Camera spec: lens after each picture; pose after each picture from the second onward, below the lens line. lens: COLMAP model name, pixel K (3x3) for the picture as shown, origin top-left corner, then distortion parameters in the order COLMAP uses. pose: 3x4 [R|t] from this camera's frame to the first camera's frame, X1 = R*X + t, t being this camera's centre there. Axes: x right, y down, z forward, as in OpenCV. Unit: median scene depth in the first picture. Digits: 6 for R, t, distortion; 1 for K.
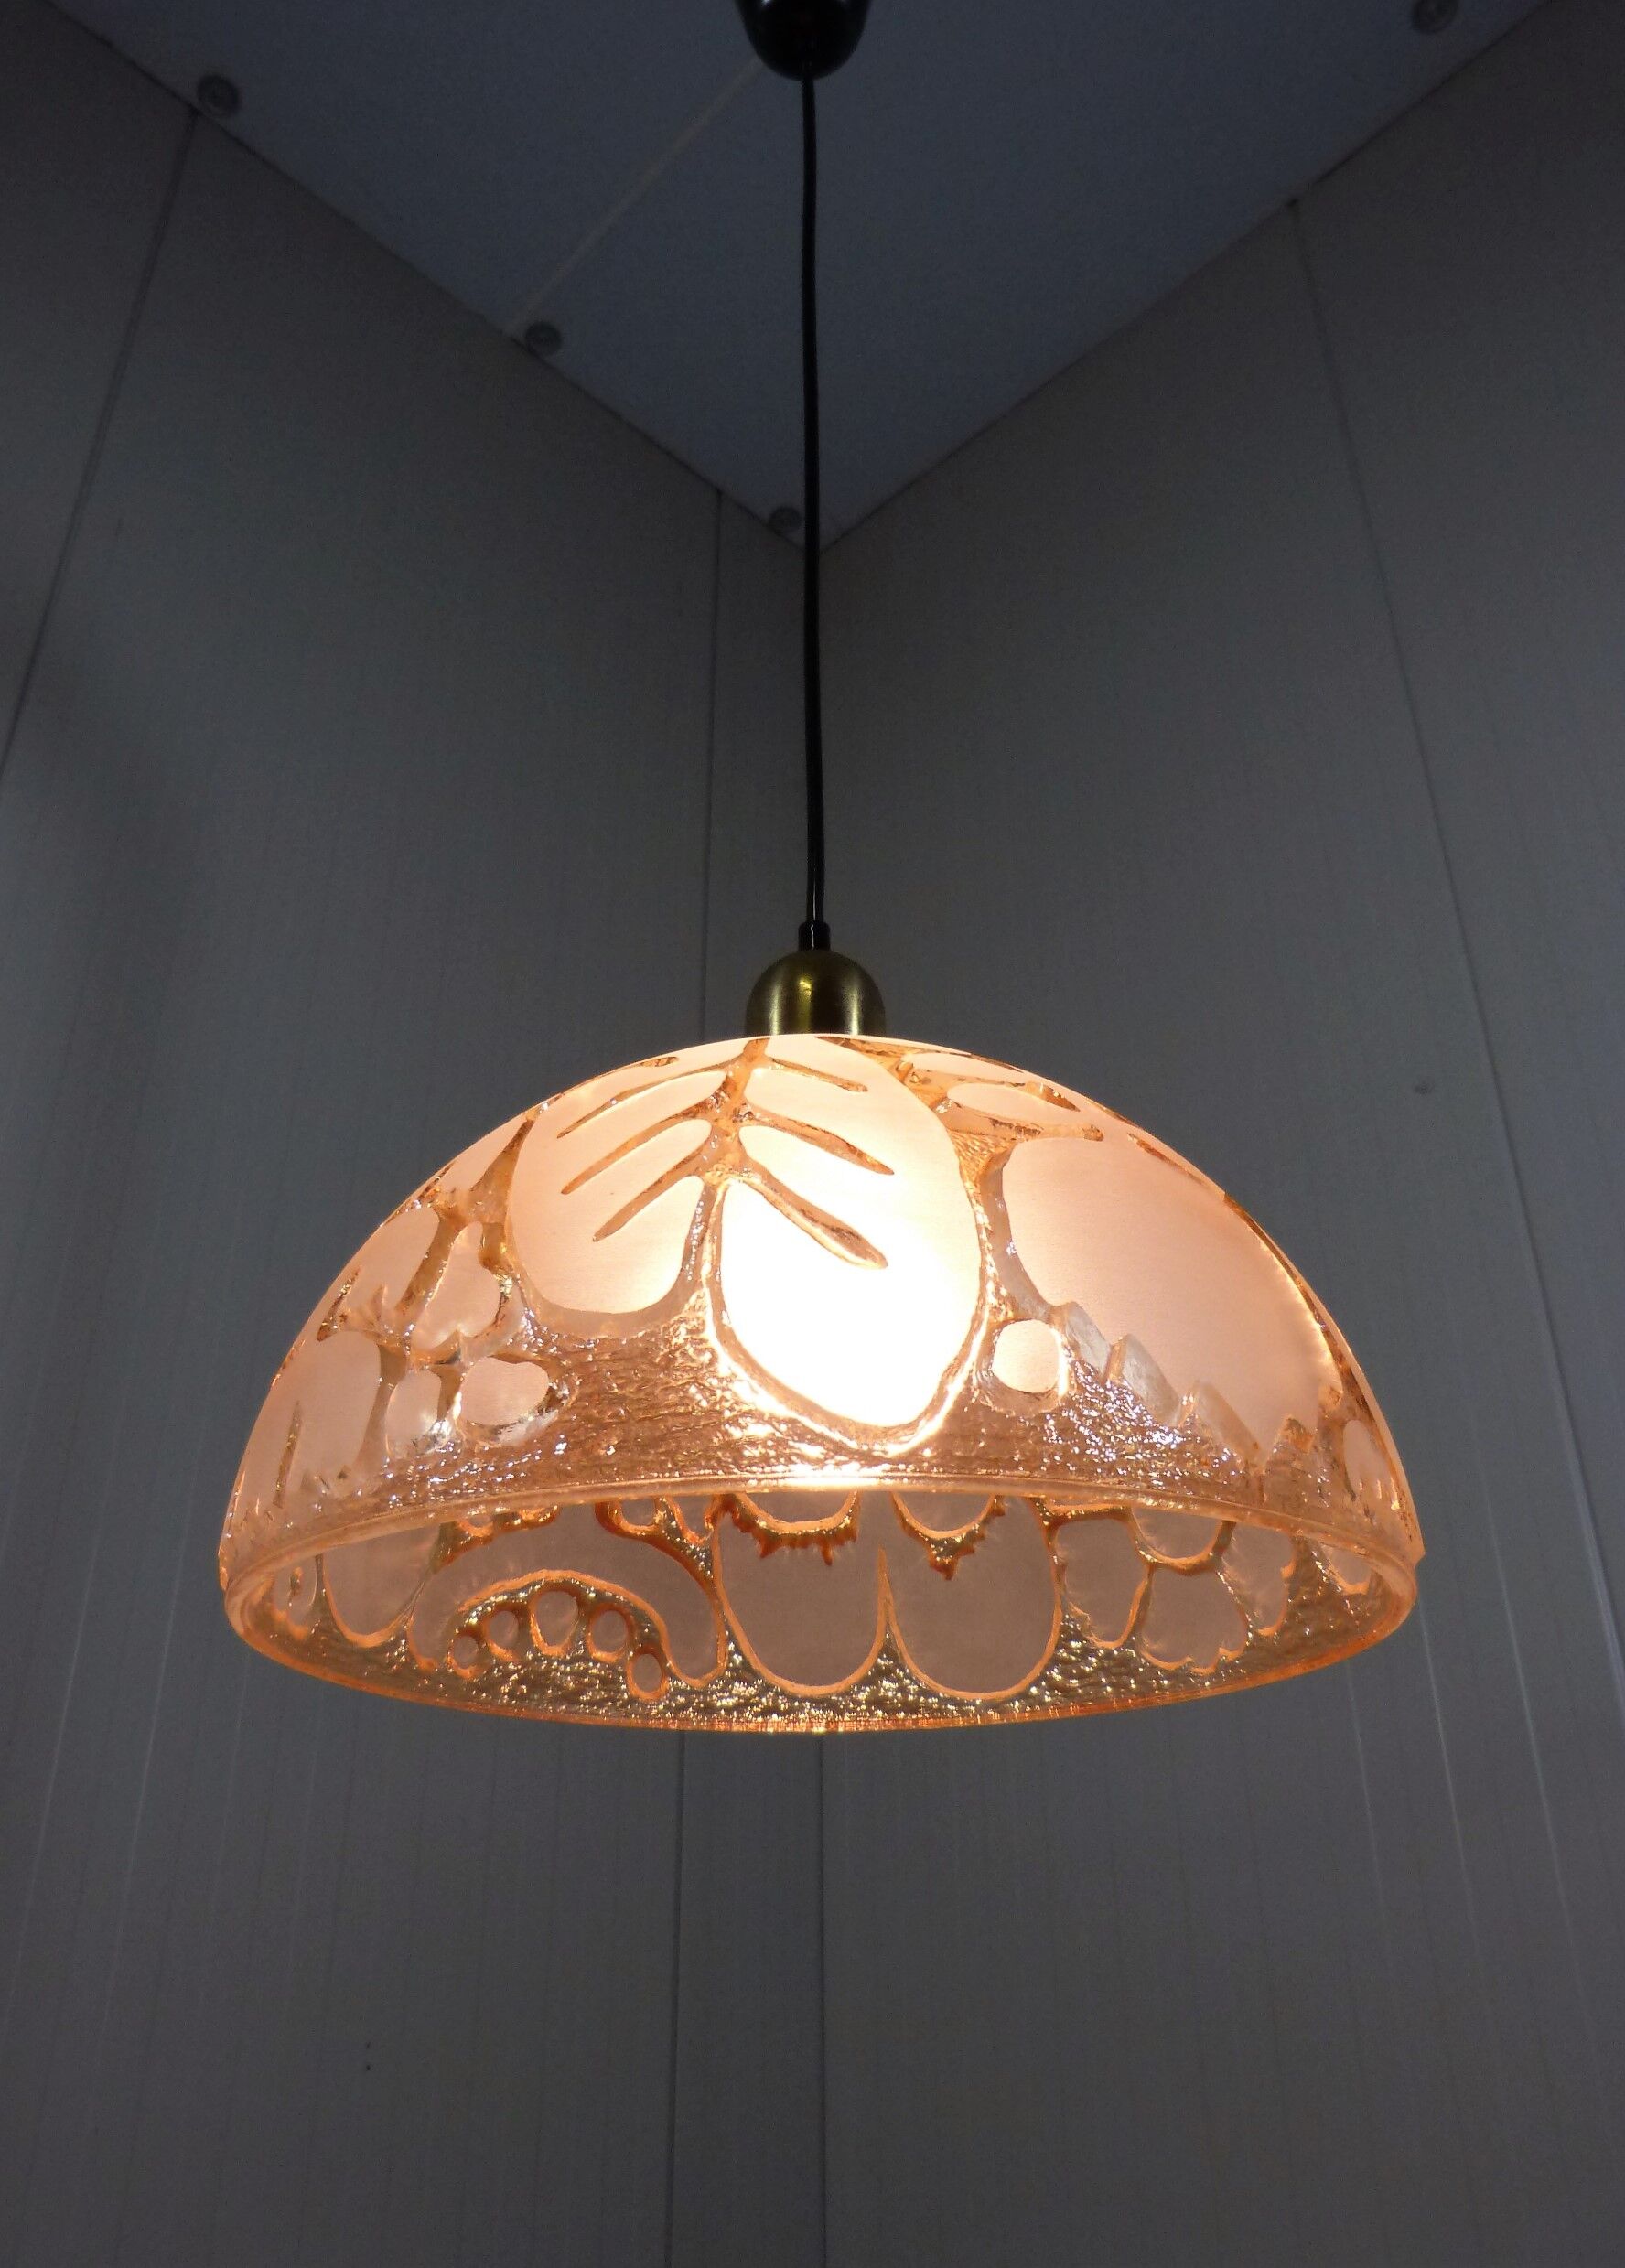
lens RADIAL K [[1698.8, 0, 723.5], [0, 1698.8, 1127.3], [0, 0, 1]] dist [-0.008504, -0.001804]
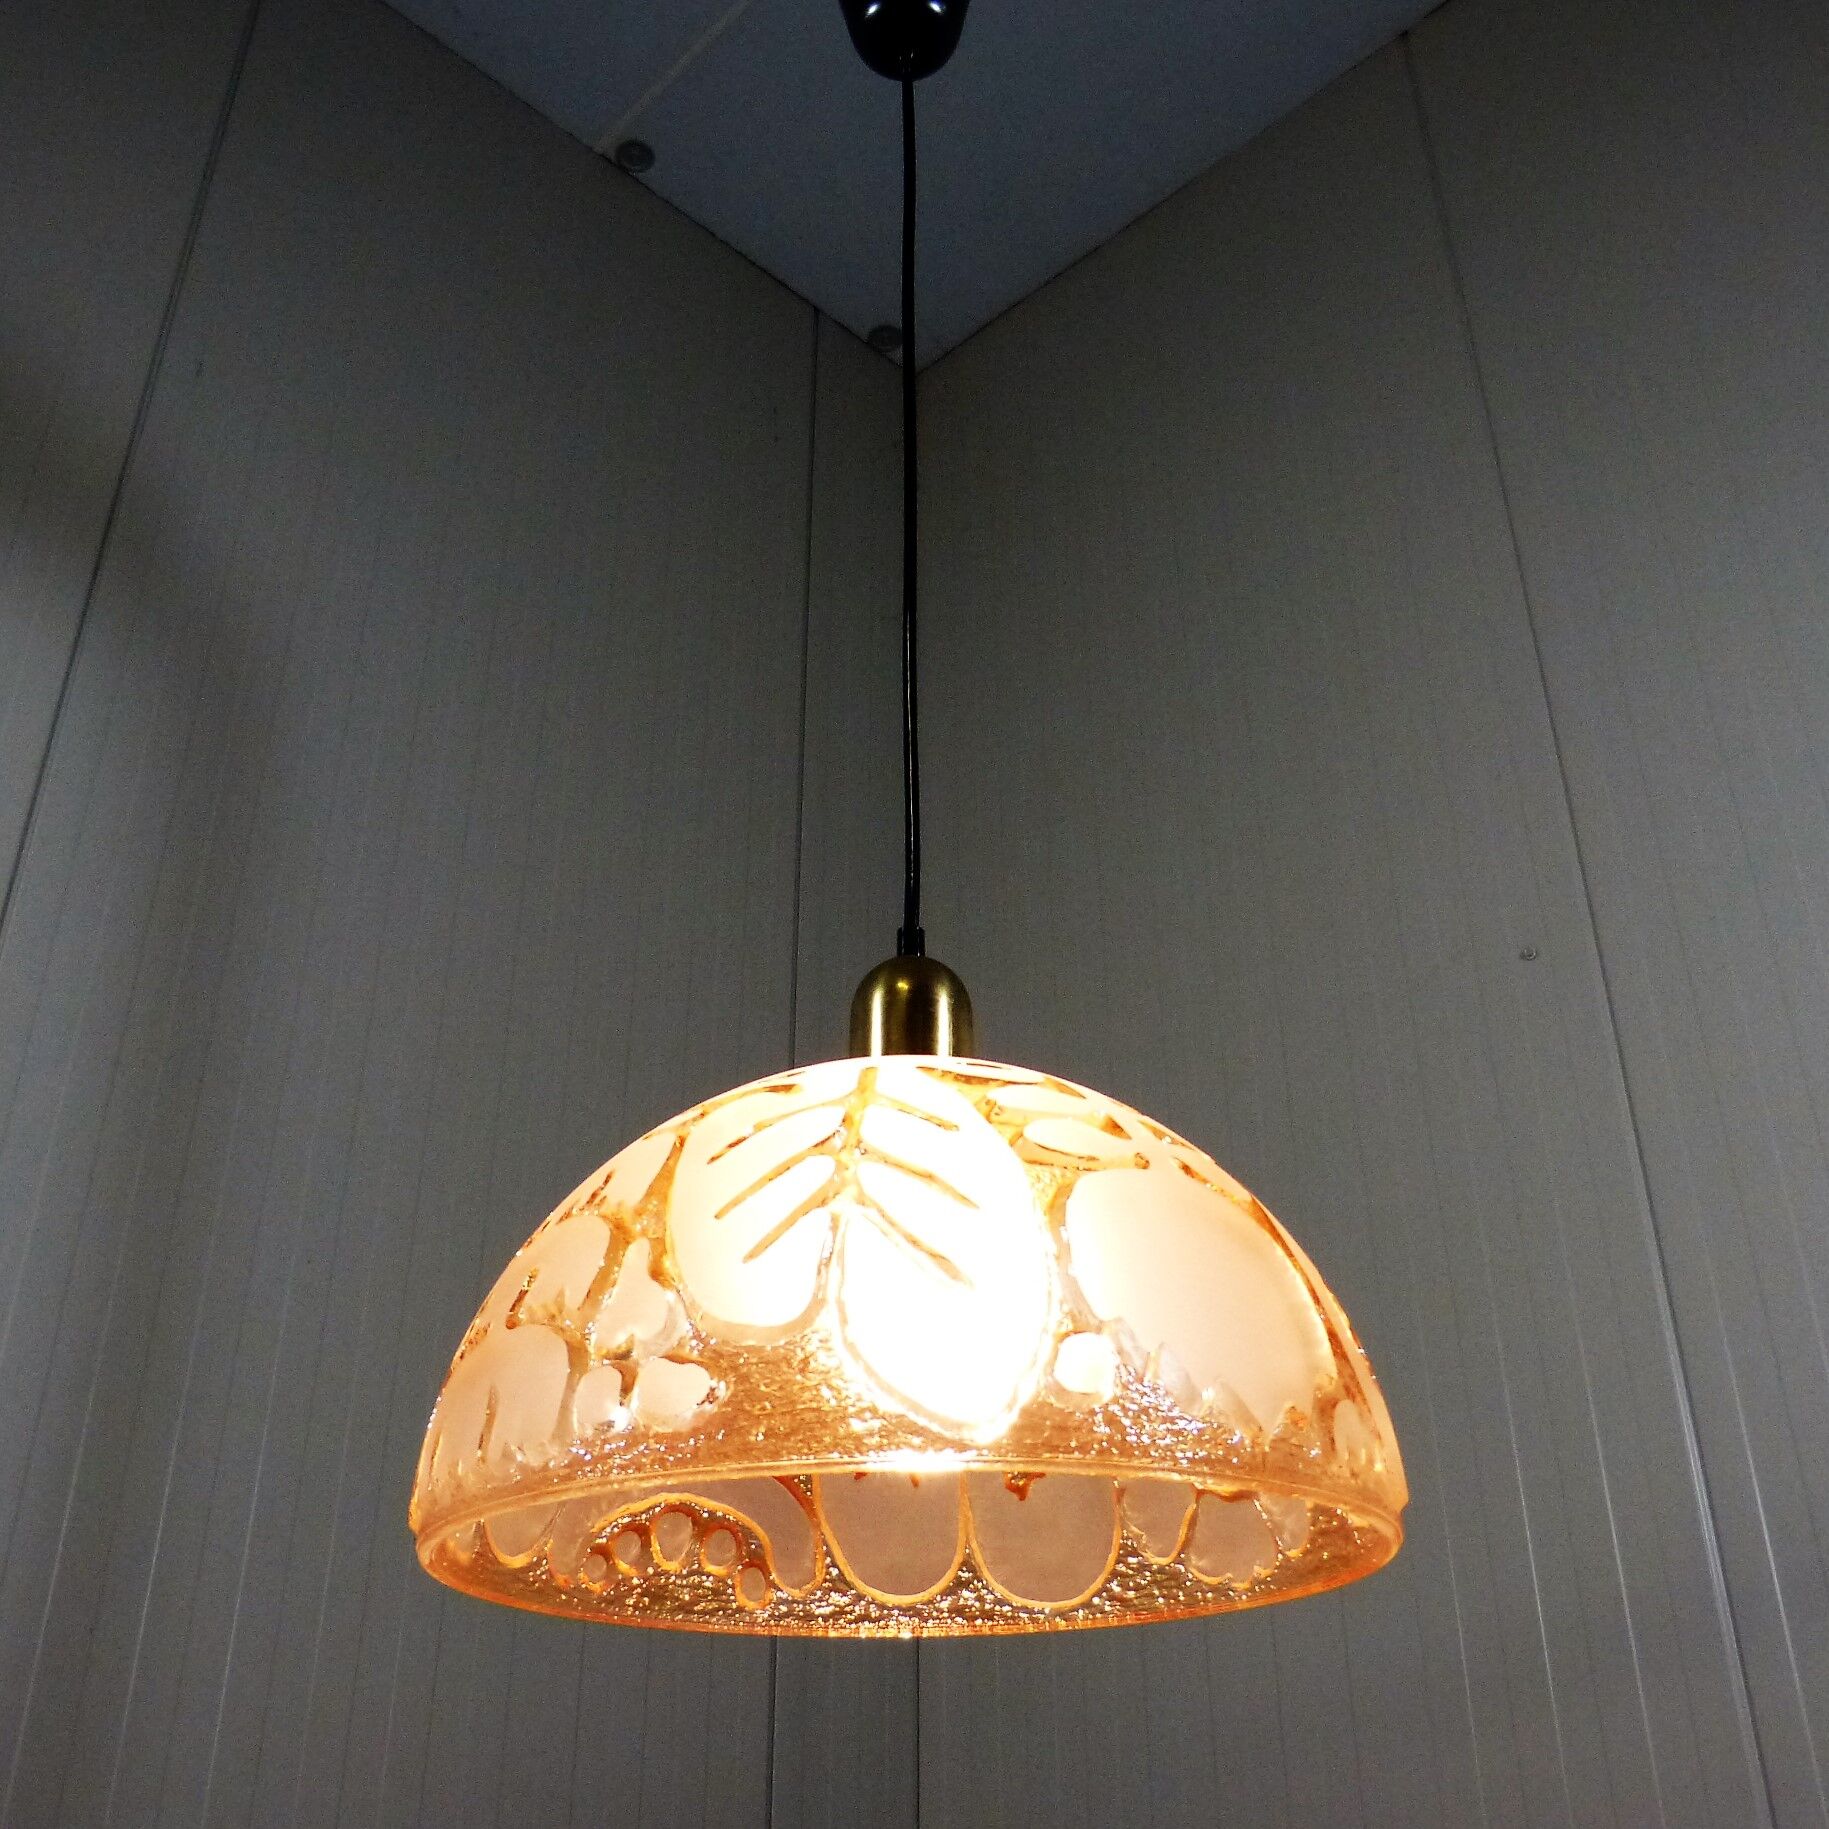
lens RADIAL K [[1823.4, 0, 867.5], [0, 1823.4, 913.3], [0, 0, 1]] dist [-0.012634, -0.002284]
pose [[0.999029, 0.014102, 0.041734, -0.028357], [-0.013253, 0.999701, -0.020560, -0.106231], [-0.042011, 0.019987, 0.998917, -0.230429]]
